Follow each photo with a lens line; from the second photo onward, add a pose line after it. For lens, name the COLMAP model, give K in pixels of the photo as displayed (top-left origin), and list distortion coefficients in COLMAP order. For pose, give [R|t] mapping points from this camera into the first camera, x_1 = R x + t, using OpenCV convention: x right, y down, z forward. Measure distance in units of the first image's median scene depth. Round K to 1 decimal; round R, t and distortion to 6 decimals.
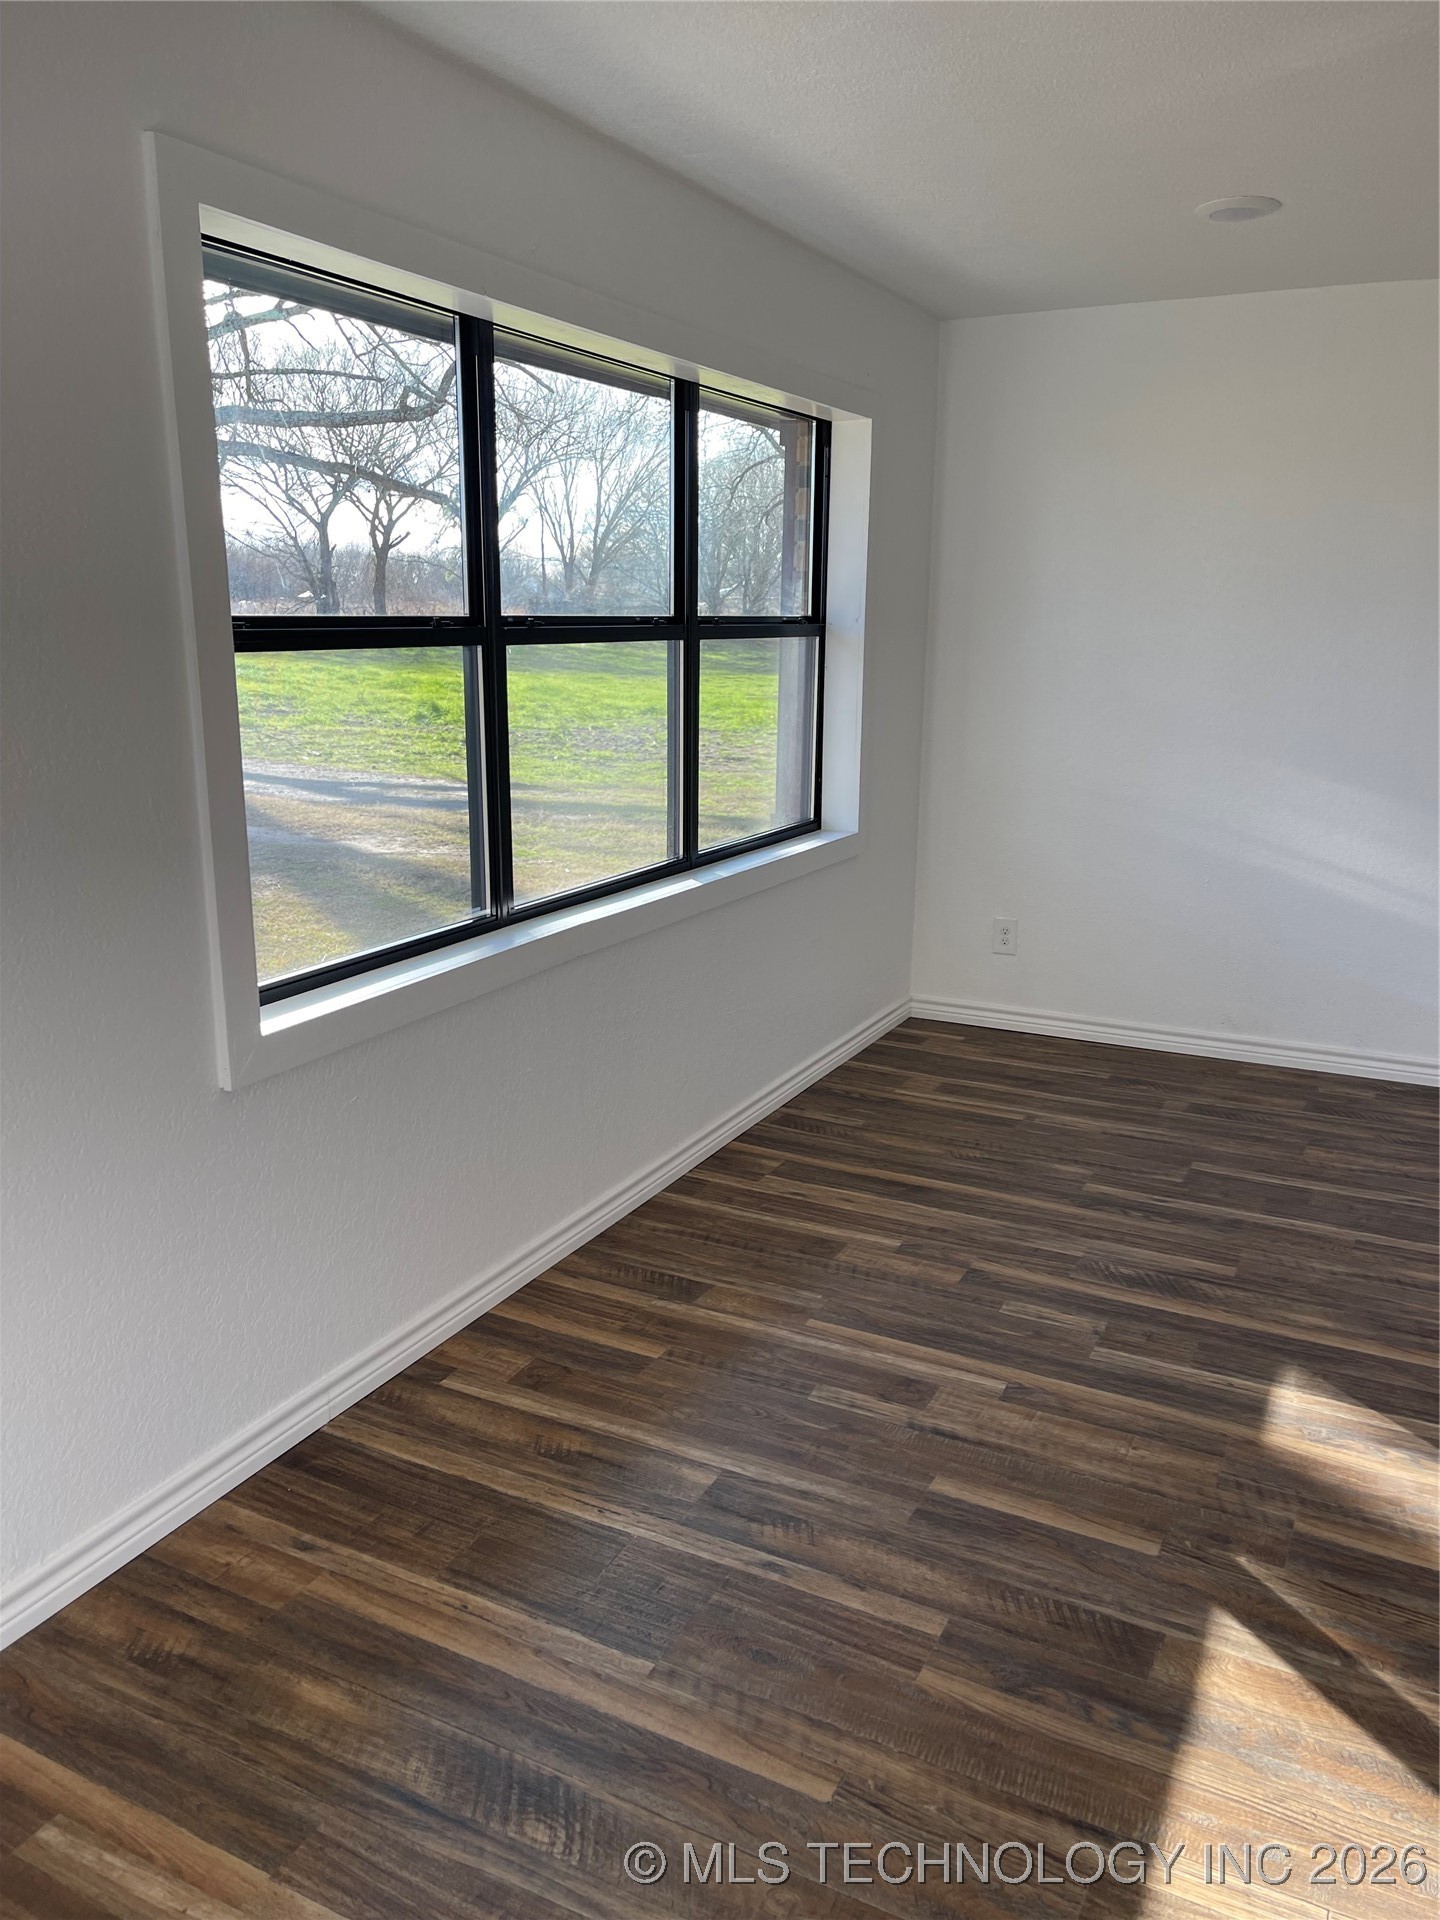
lens RADIAL K [[1448.6, 0, 715.6], [0, 1448.6, 979.2], [0, 0, 1]] dist [0.085970, -0.106532]
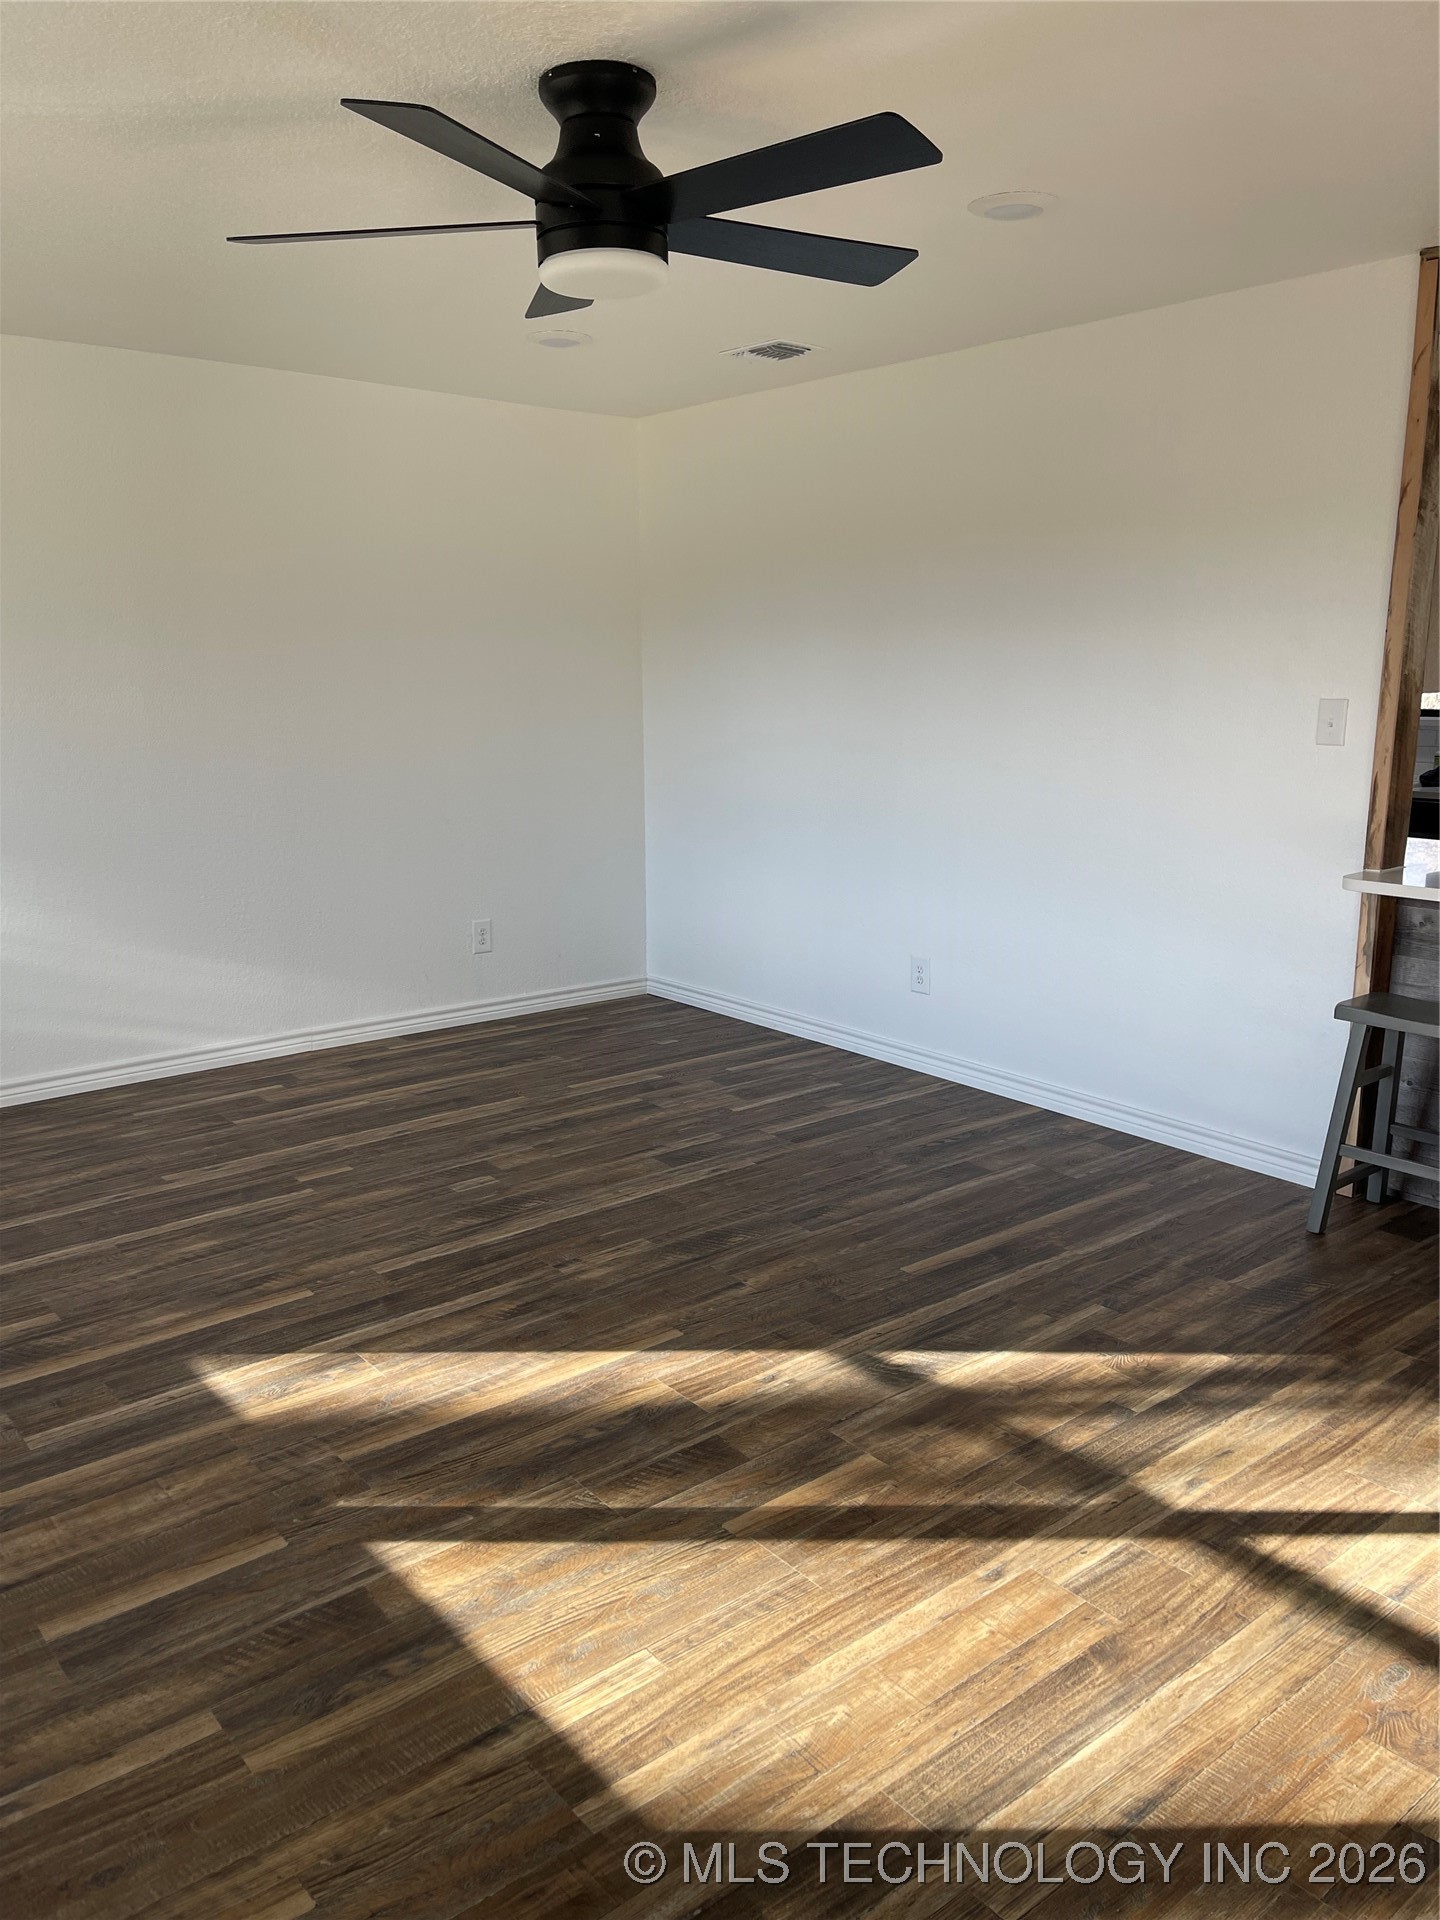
lens RADIAL K [[1448.6, 0, 715.6], [0, 1448.6, 979.2], [0, 0, 1]] dist [0.085970, -0.106532]
pose [[0.391013, -0.205343, 0.897186, -0.377447], [0.225807, 0.966405, 0.122774, -0.046558], [-0.892255, 0.154584, 0.424245, 0.199751]]
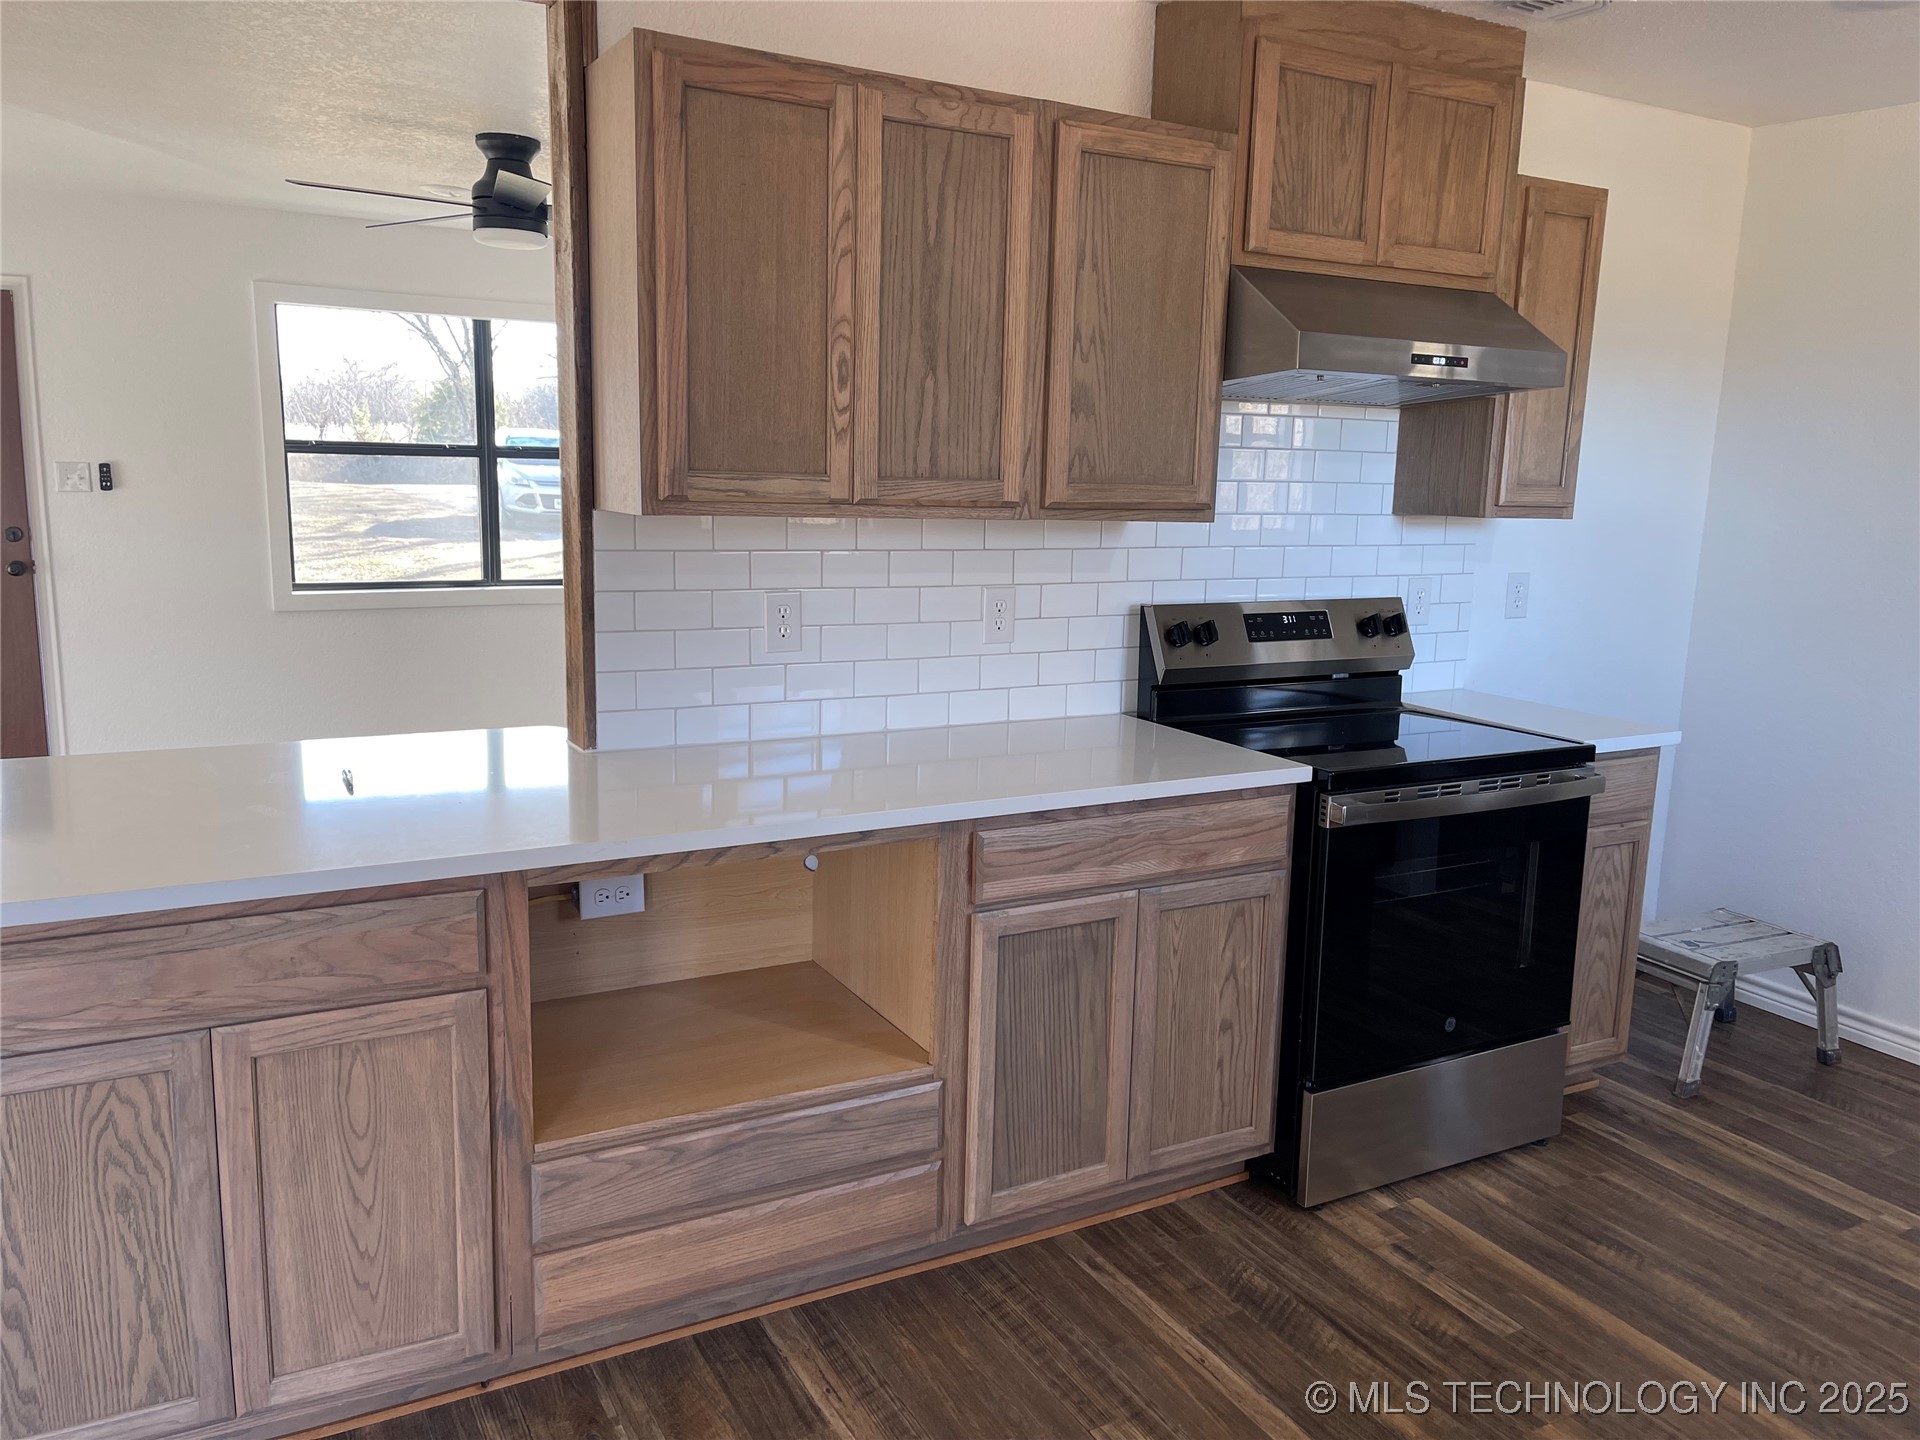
lens RADIAL K [[1448.6, 0, 957.5], [0, 1448.6, 734.1], [0, 0, 1]] dist [0.085970, -0.106532]
pose [[0.828687, 0.120689, -0.546546, 1.986211], [-0.155737, 0.987634, -0.018043, 0.139502], [0.537609, 0.100069, 0.837235, -0.534415]]
